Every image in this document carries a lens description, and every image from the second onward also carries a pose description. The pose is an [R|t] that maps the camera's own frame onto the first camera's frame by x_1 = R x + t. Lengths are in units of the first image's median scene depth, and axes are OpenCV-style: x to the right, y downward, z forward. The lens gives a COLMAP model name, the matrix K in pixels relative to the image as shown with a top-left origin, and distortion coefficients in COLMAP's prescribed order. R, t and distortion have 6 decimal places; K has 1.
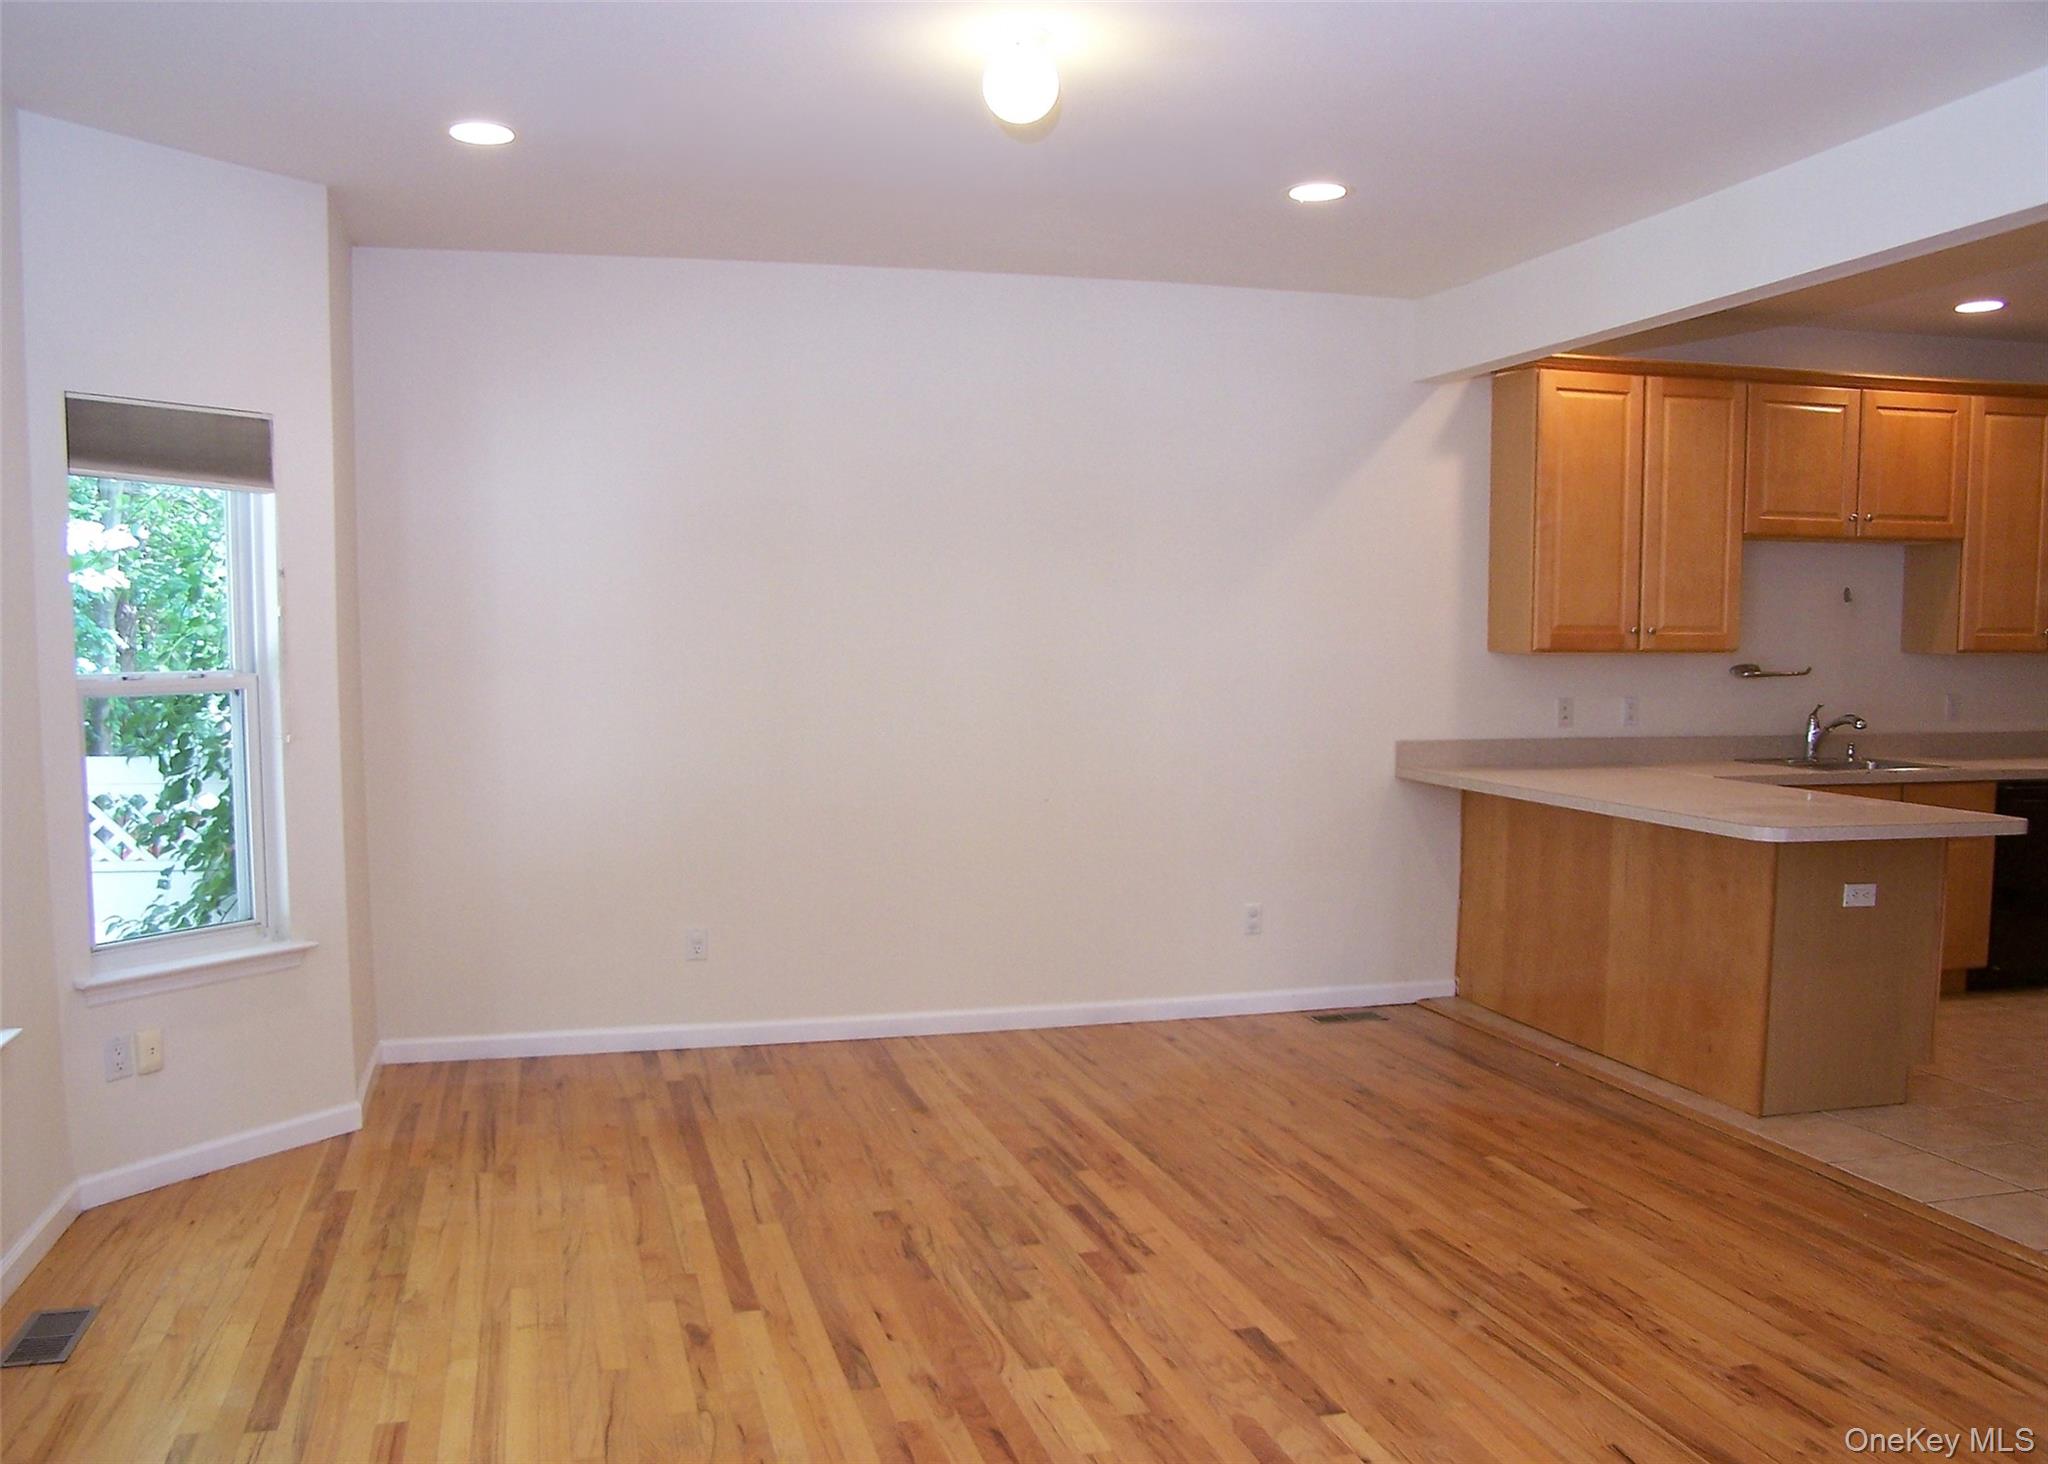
lens RADIAL K [[1736.1, 0, 959.7], [0, 1736.1, 779.3], [0, 0, 1]] dist [-0.143356, 0.115257]
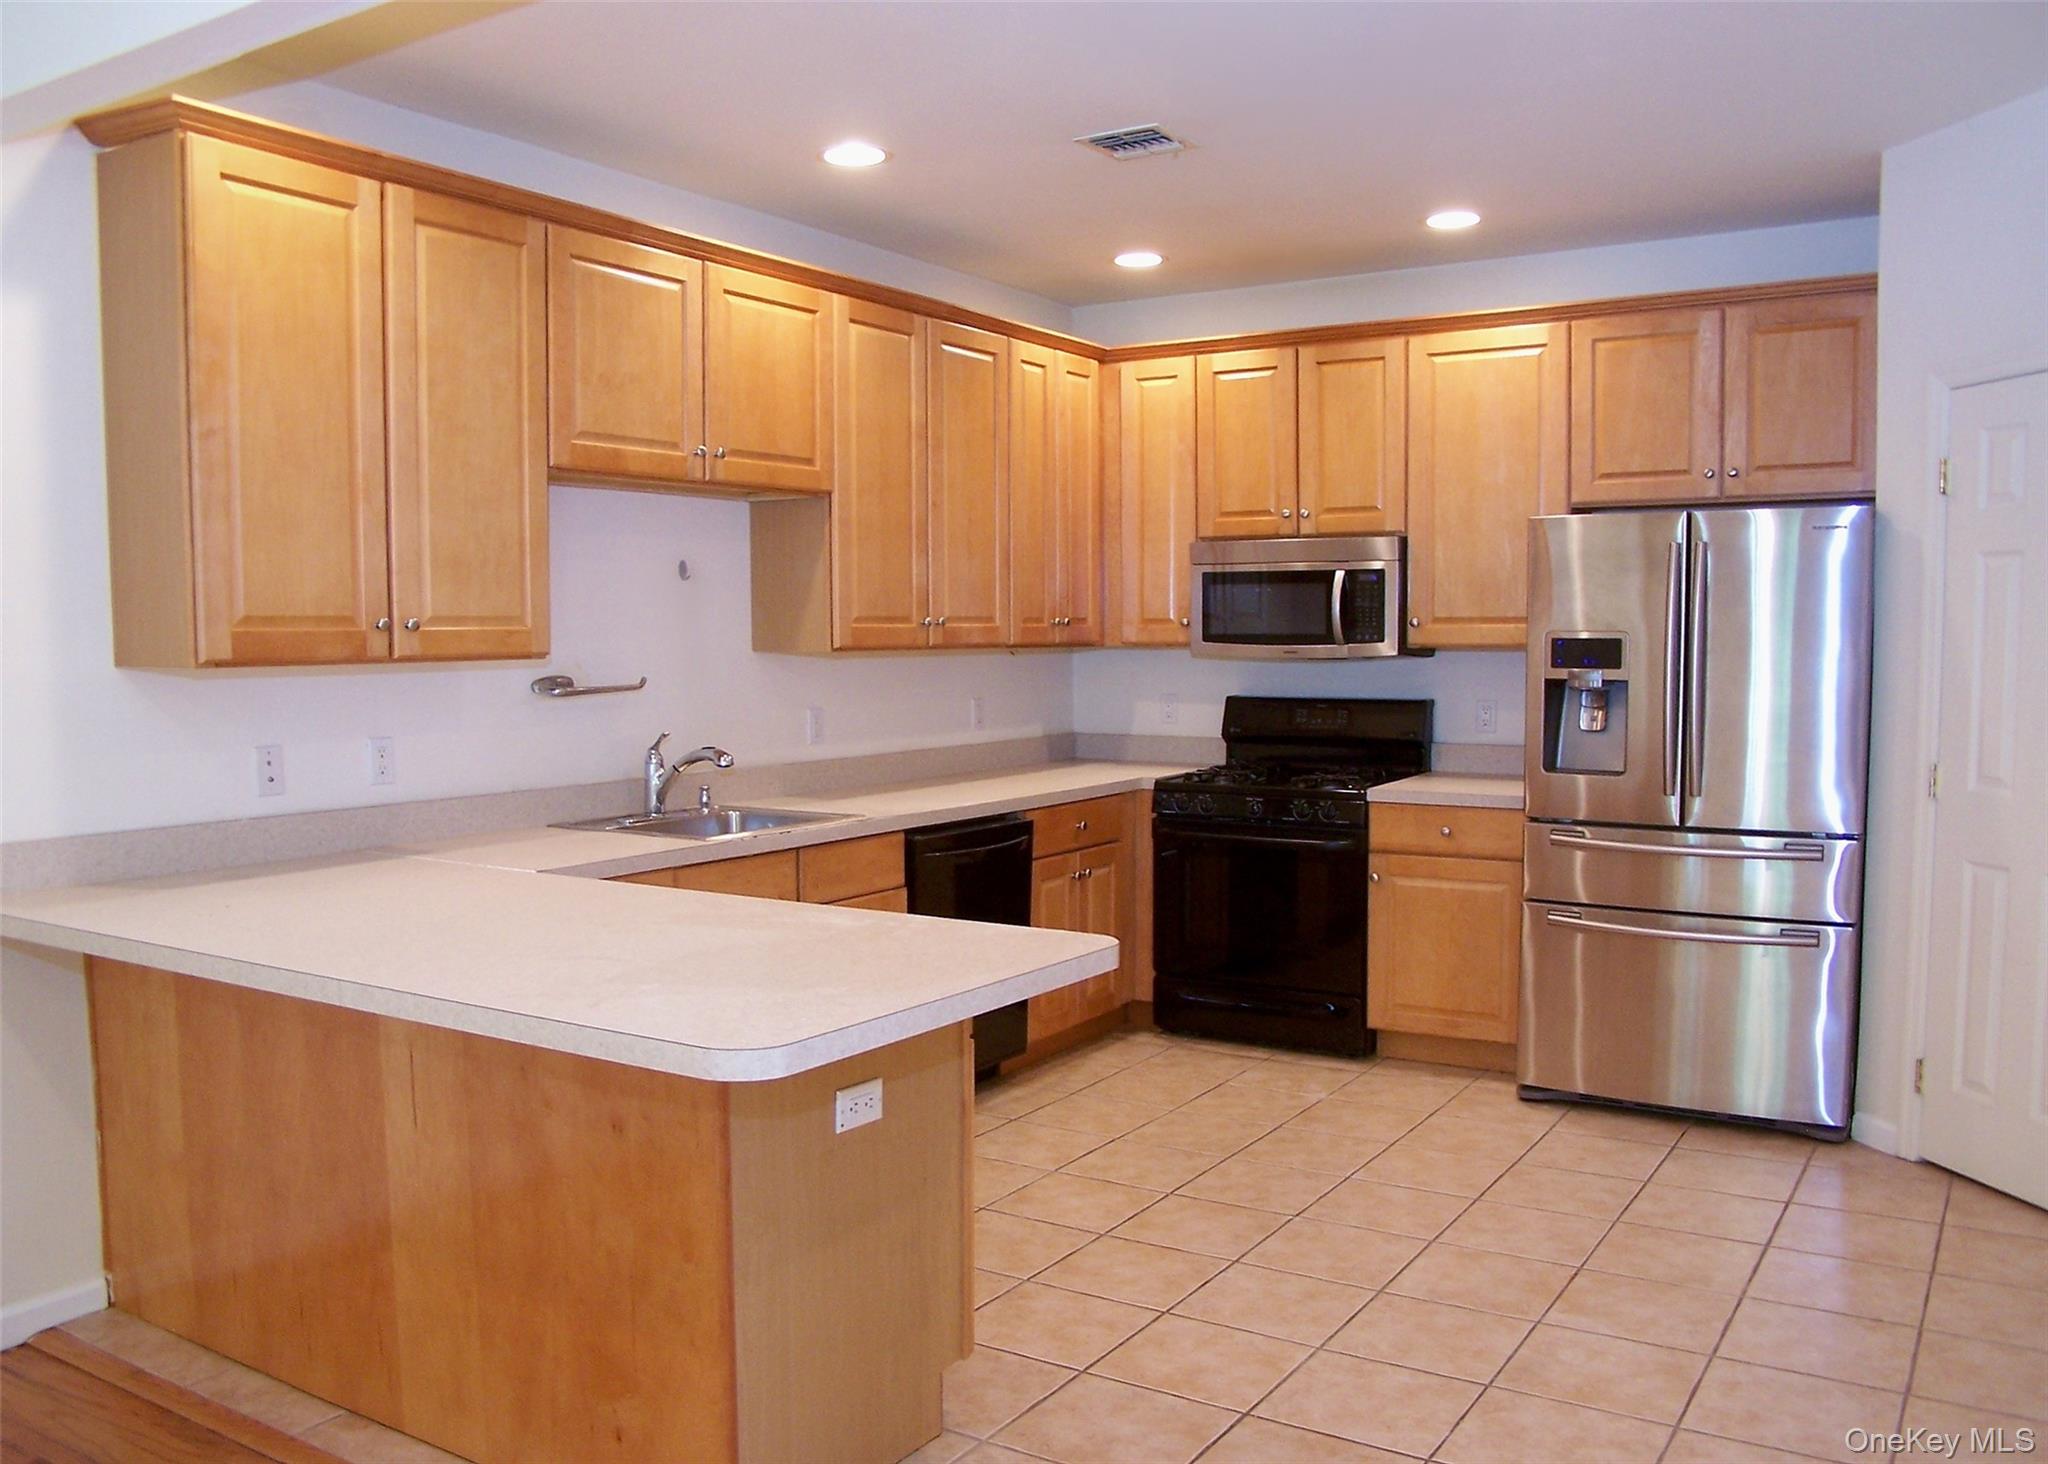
lens RADIAL K [[1736.1, 0, 986.4], [0, 1736.1, 794.7], [0, 0, 1]] dist [-0.143356, 0.115257]
pose [[0.741358, -0.067249, 0.667732, 0.211567], [0.065198, 0.997477, 0.028072, -0.044166], [-0.667936, 0.022723, 0.743872, 0.579519]]
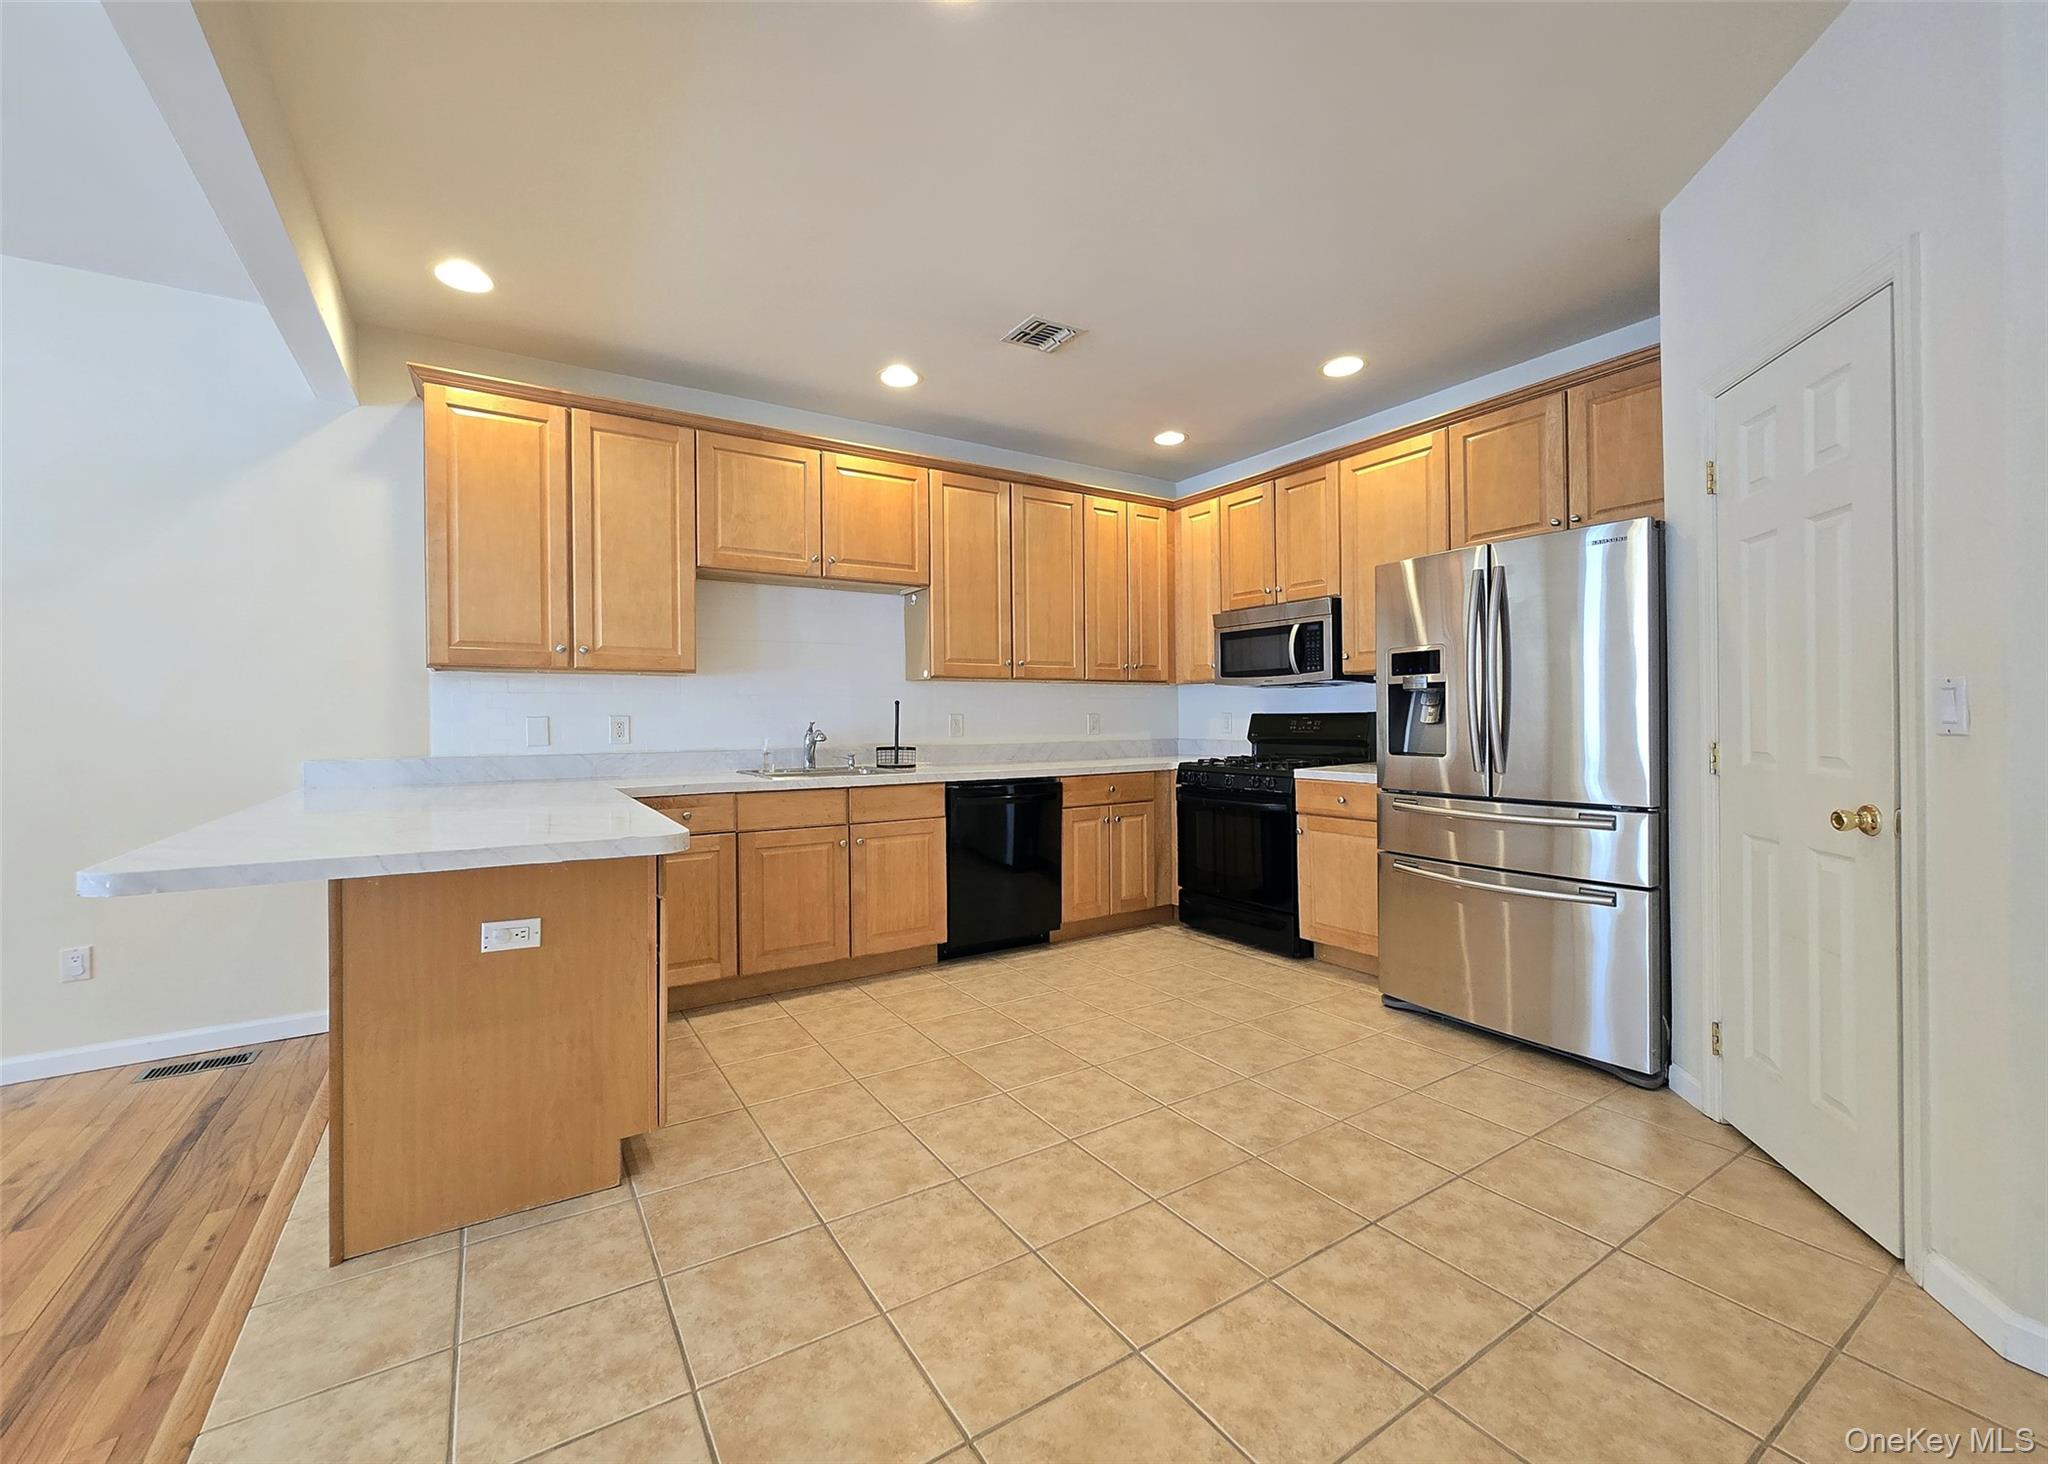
lens RADIAL K [[845.8, 0, 1016.5], [0, 845.8, 727.4], [0, 0, 1]] dist [-0.001828, 0.000717]
pose [[0.952341, -0.012324, 0.304786, 0.663439], [0.036596, 0.996583, -0.074053, 0.010788], [-0.302832, 0.081678, 0.949538, 0.567908]]
